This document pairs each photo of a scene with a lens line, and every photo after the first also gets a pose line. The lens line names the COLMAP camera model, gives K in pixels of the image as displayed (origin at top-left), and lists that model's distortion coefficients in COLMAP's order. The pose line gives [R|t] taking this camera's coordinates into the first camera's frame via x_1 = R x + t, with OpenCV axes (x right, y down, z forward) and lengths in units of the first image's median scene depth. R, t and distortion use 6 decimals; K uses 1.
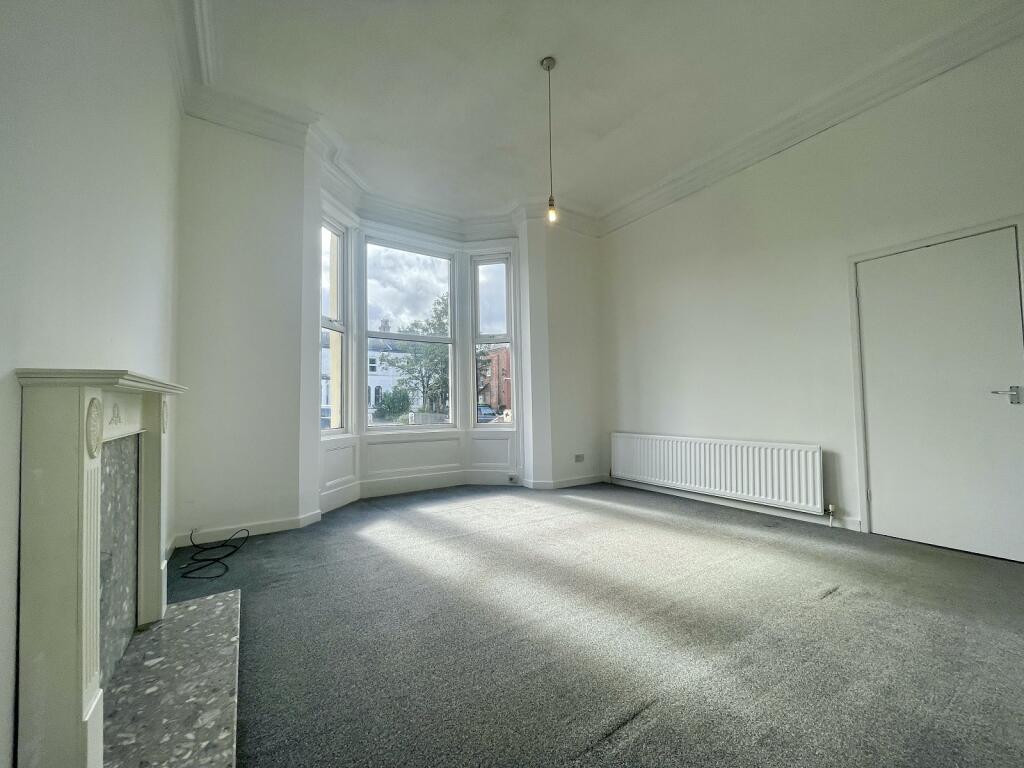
lens RADIAL K [[410.7, 0, 510.3], [0, 410.7, 388.1], [0, 0, 1]] dist [0.002481, 0.000230]
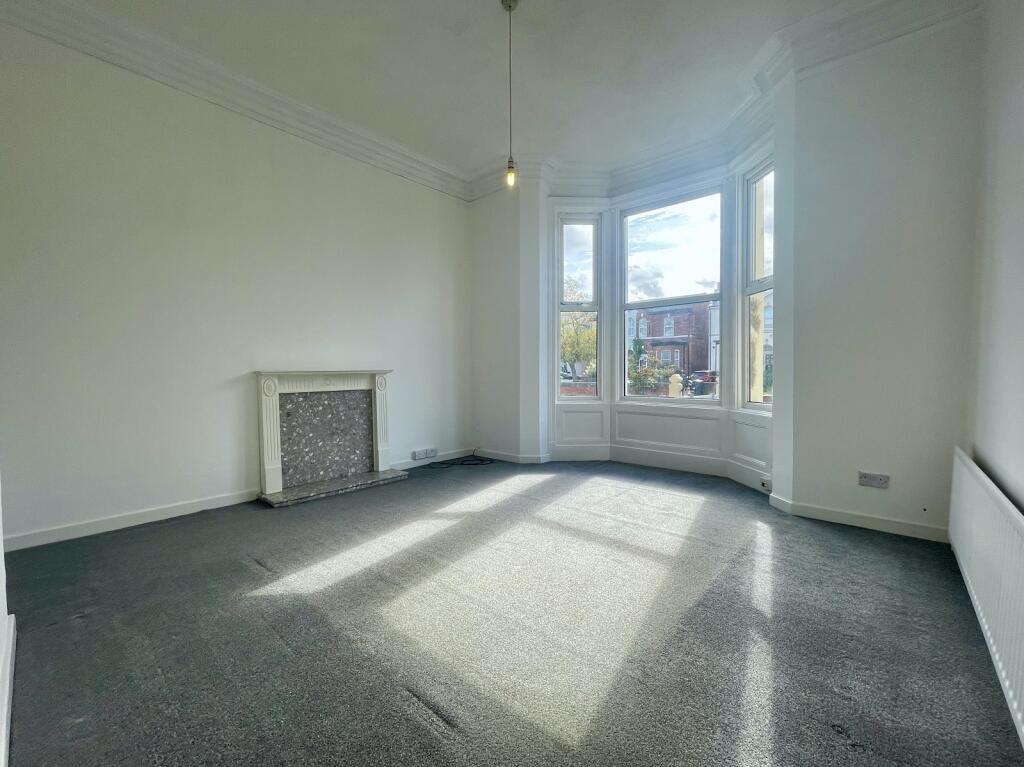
lens RADIAL K [[426.4, 0, 509.1], [0, 426.4, 379.8], [0, 0, 1]] dist [0.001469, 0.000112]
pose [[0.253512, 0.028550, -0.966911, 0.661986], [0.041704, 0.998312, 0.040412, -0.003798], [0.966433, -0.050569, 0.251894, 0.463245]]
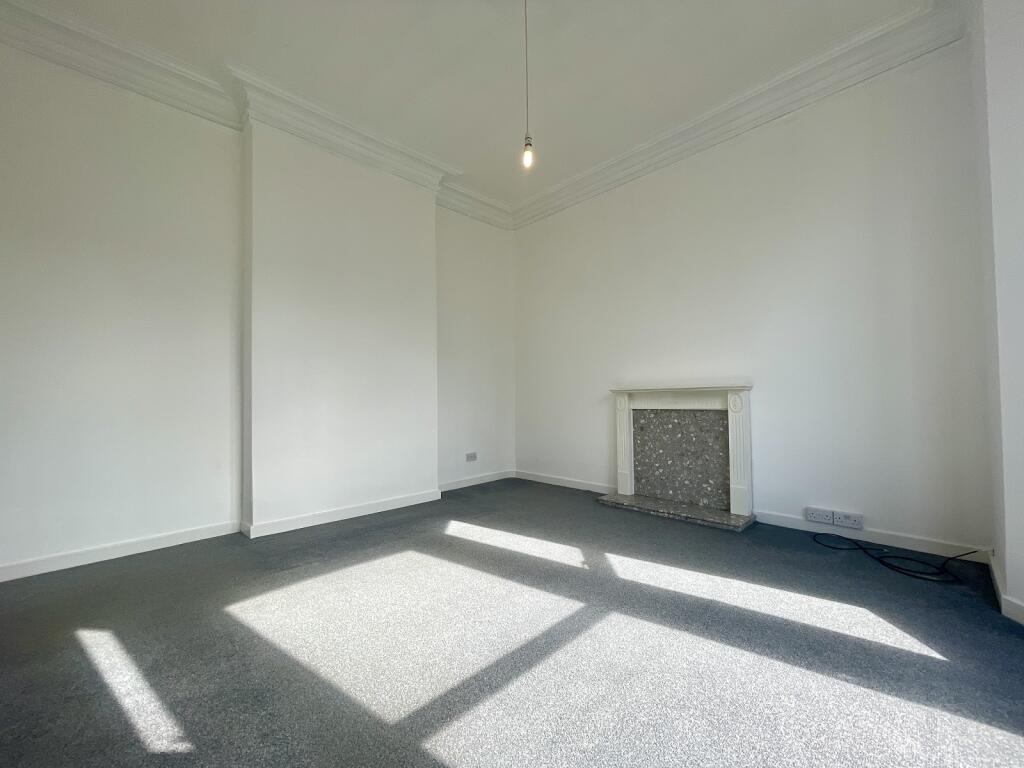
lens RADIAL K [[410.7, 0, 510.3], [0, 410.7, 388.1], [0, 0, 1]] dist [0.002481, 0.000230]
pose [[-0.984825, 0.022701, -0.172061, 0.166212], [0.033418, 0.997660, -0.059647, 0.036520], [0.170305, -0.064492, -0.983279, 1.094674]]
